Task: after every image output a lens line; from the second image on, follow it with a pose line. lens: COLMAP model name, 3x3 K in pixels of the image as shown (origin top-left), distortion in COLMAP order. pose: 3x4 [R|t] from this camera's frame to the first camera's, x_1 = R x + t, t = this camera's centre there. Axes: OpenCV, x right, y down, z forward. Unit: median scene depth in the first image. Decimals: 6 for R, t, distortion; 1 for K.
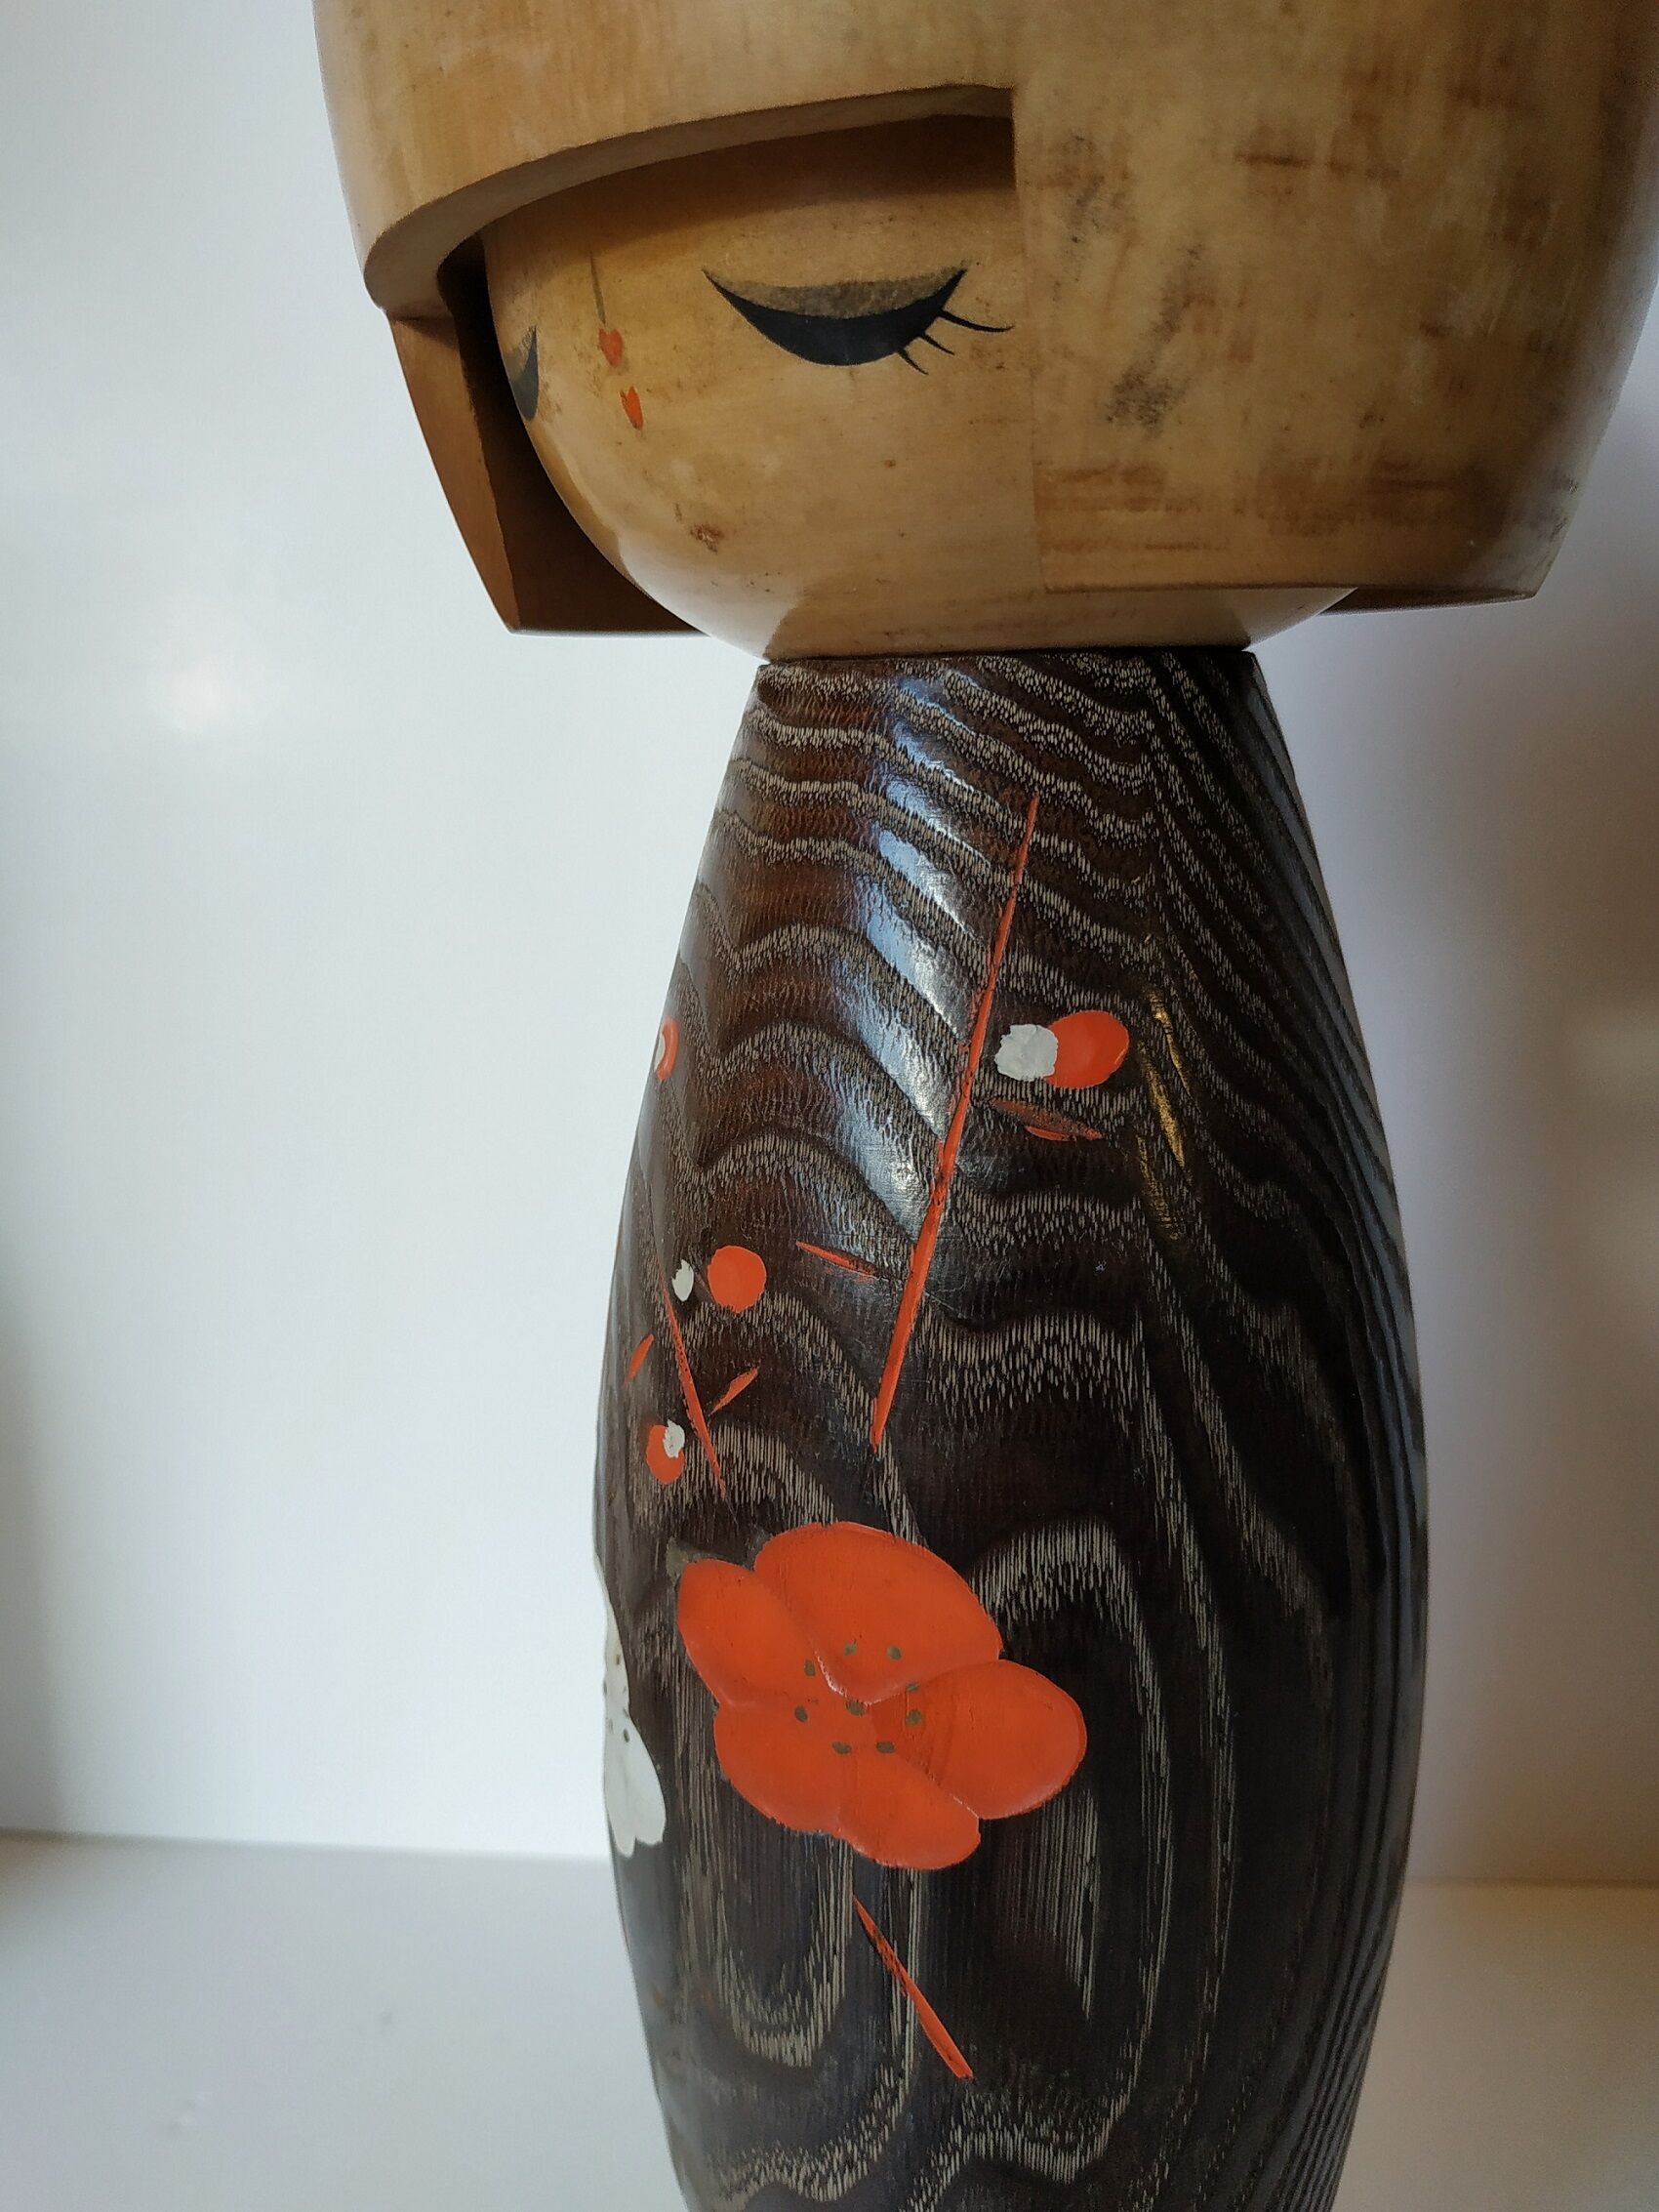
lens RADIAL K [[1703.3, 0, 817.4], [0, 1703.3, 1115.0], [0, 0, 1]] dist [0.012618, -0.087314]
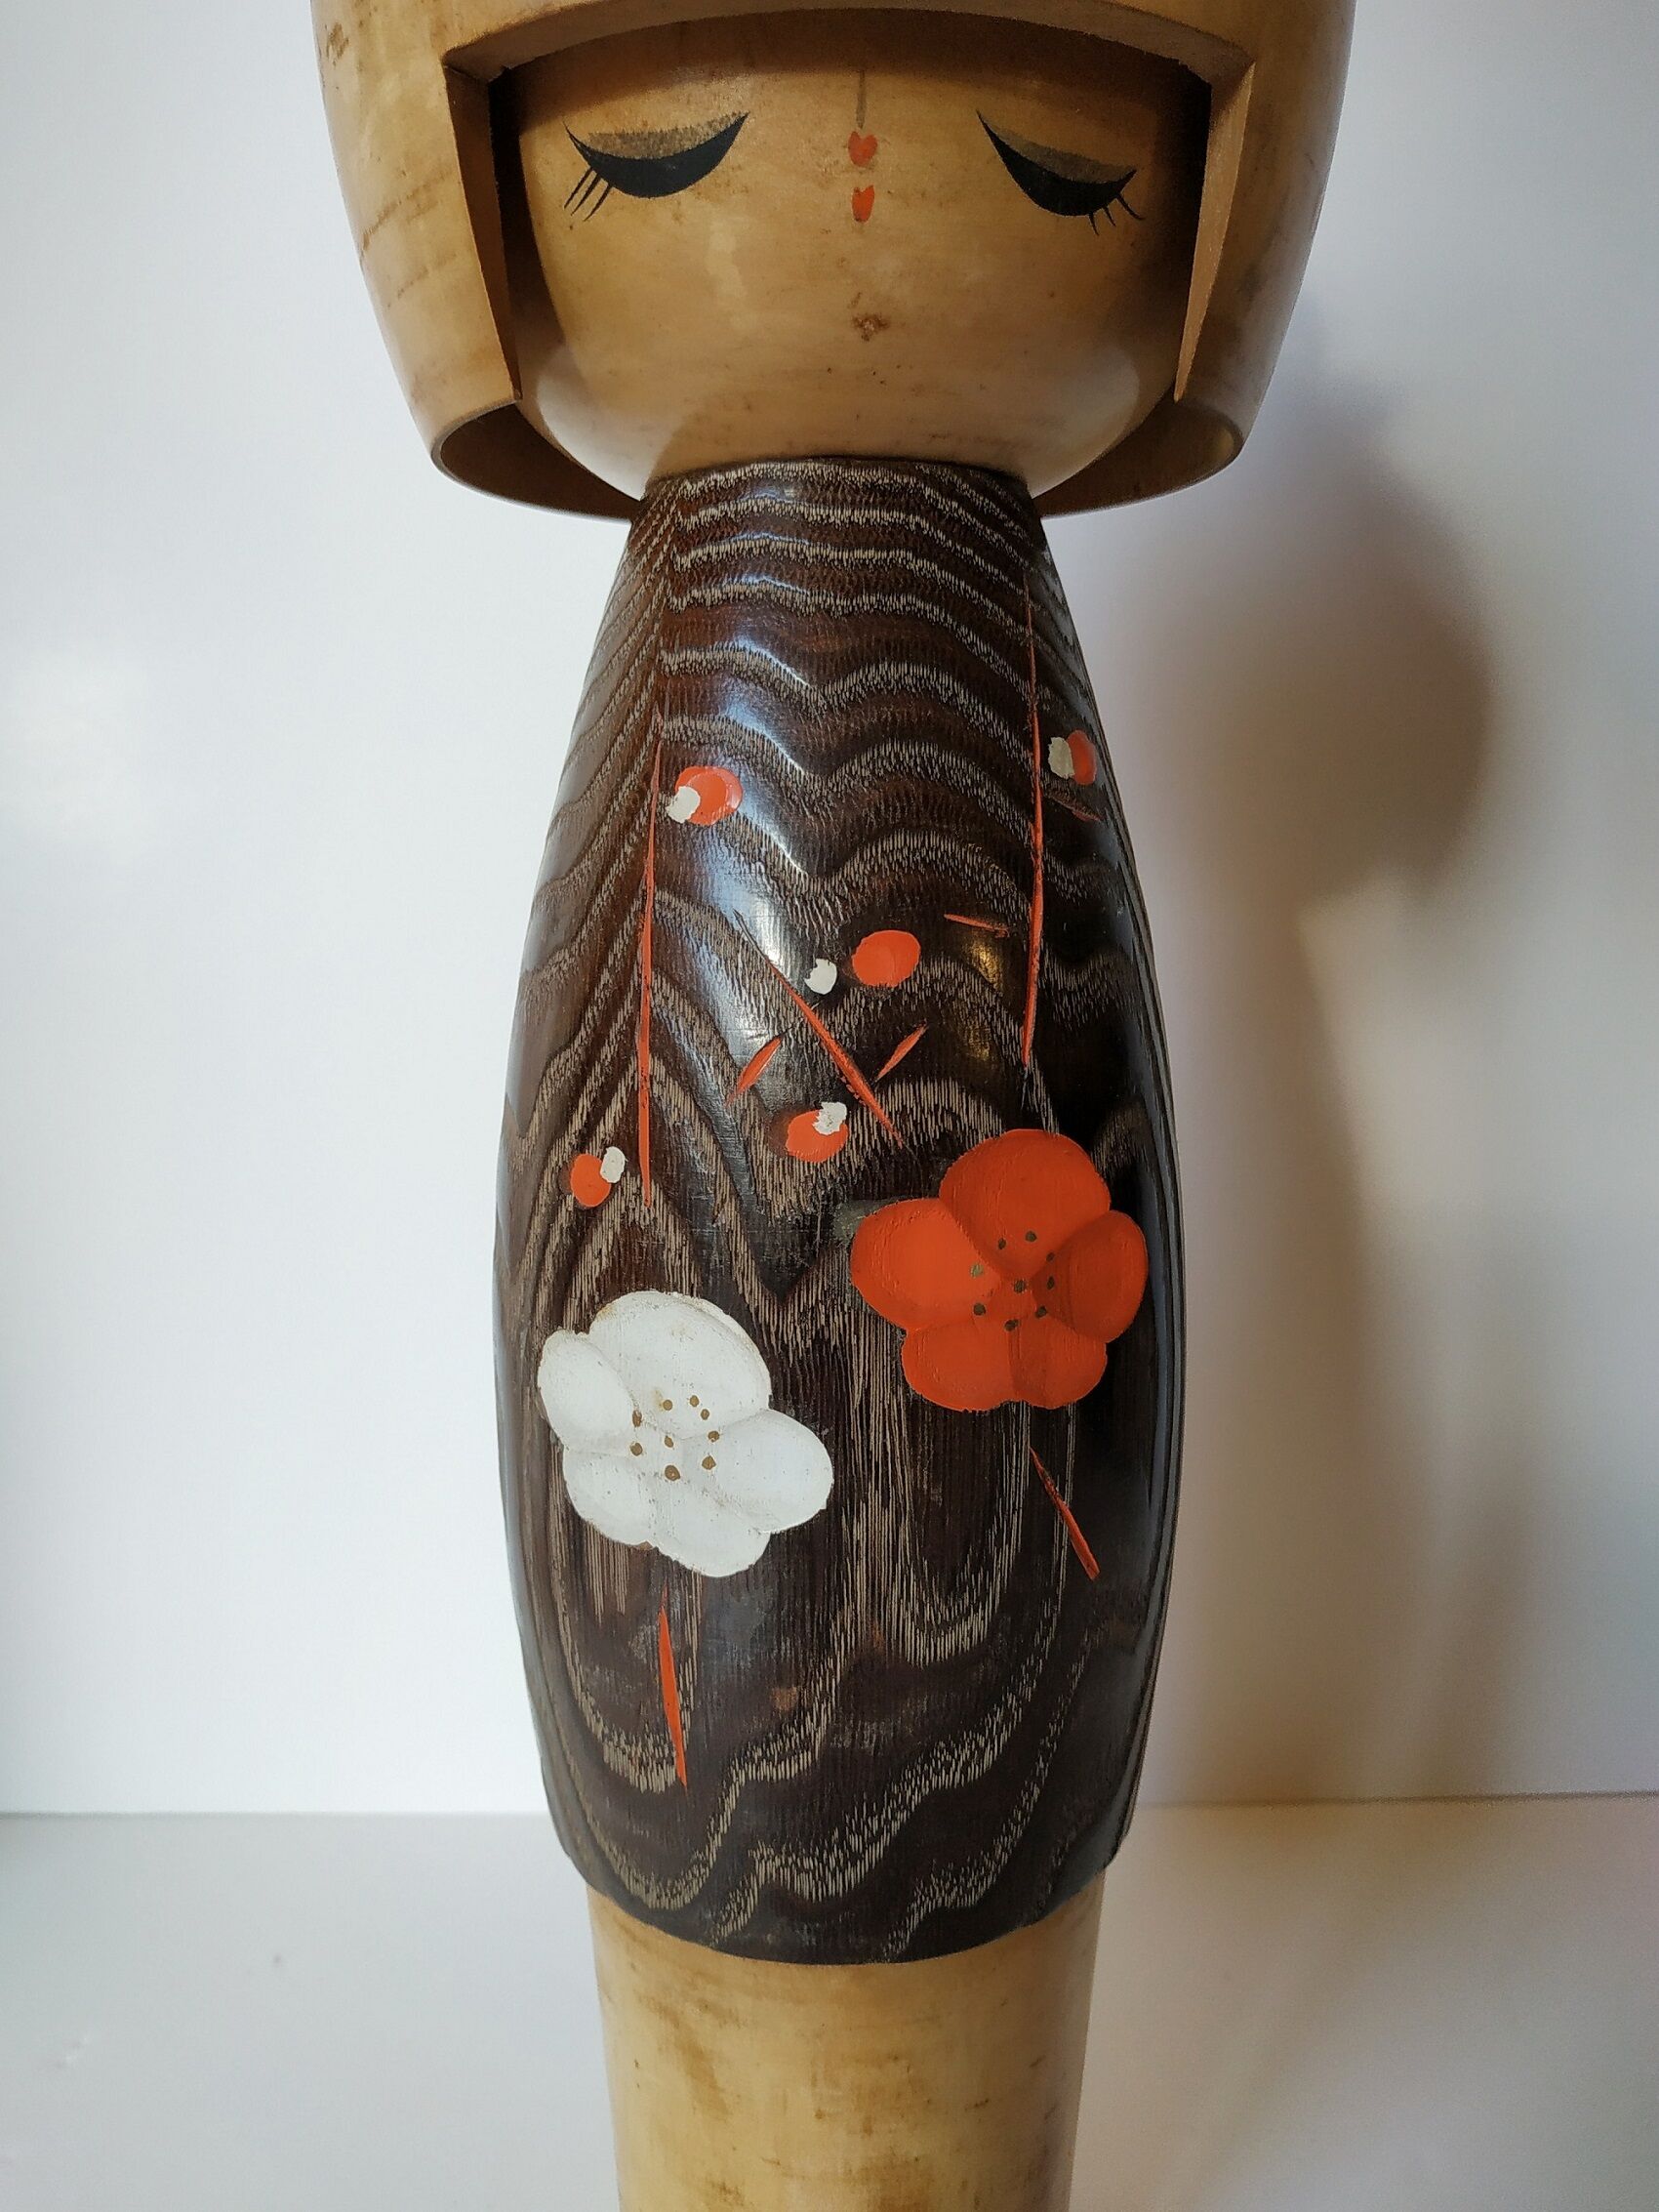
lens RADIAL K [[1703.3, 0, 821.8], [0, 1703.3, 1124.8], [0, 0, 1]] dist [0.012618, -0.087314]
pose [[0.644429, -0.115684, 0.755863, -1.036508], [0.175304, 0.984514, 0.001219, 0.211458], [-0.744299, 0.131720, 0.654728, 0.287217]]
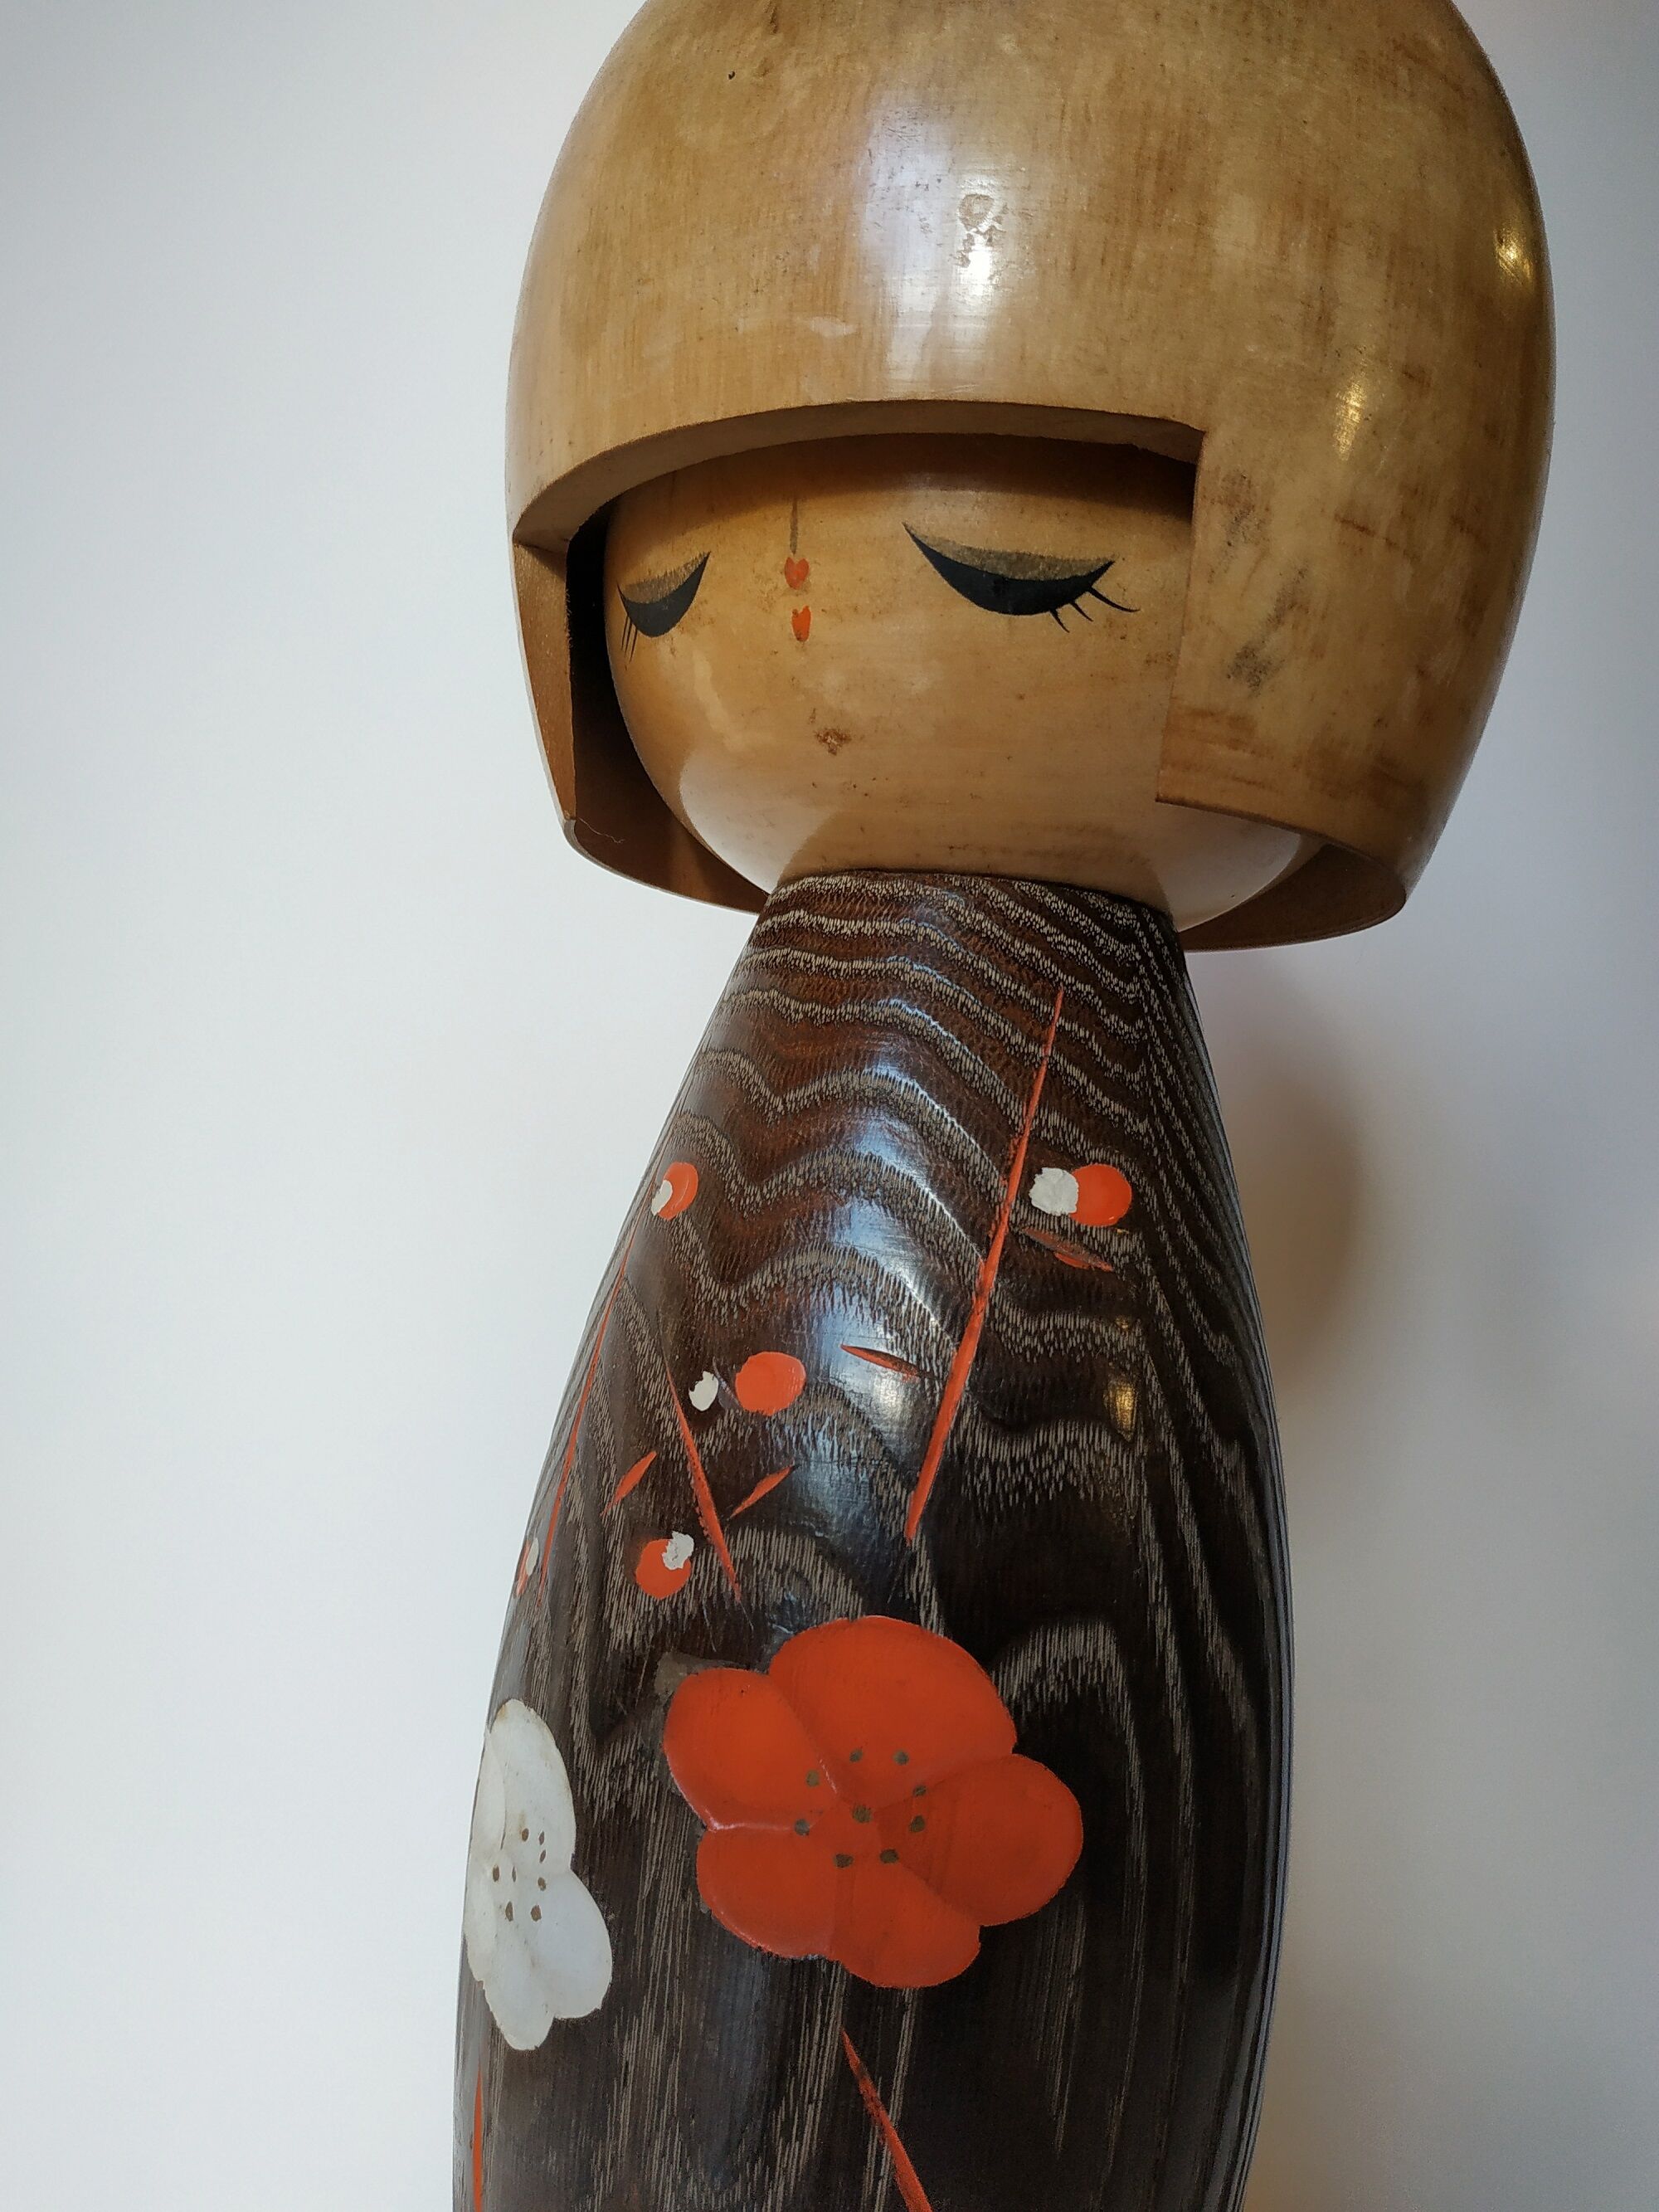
lens RADIAL K [[1632.5, 0, 822.2], [0, 1632.5, 1106.8], [0, 0, 1]] dist [-0.009682, -0.045393]
pose [[0.948044, 0.142749, 0.284315, -0.347850], [-0.055005, 0.953772, -0.295455, 0.241994], [-0.313348, 0.264466, 0.912070, 0.014839]]
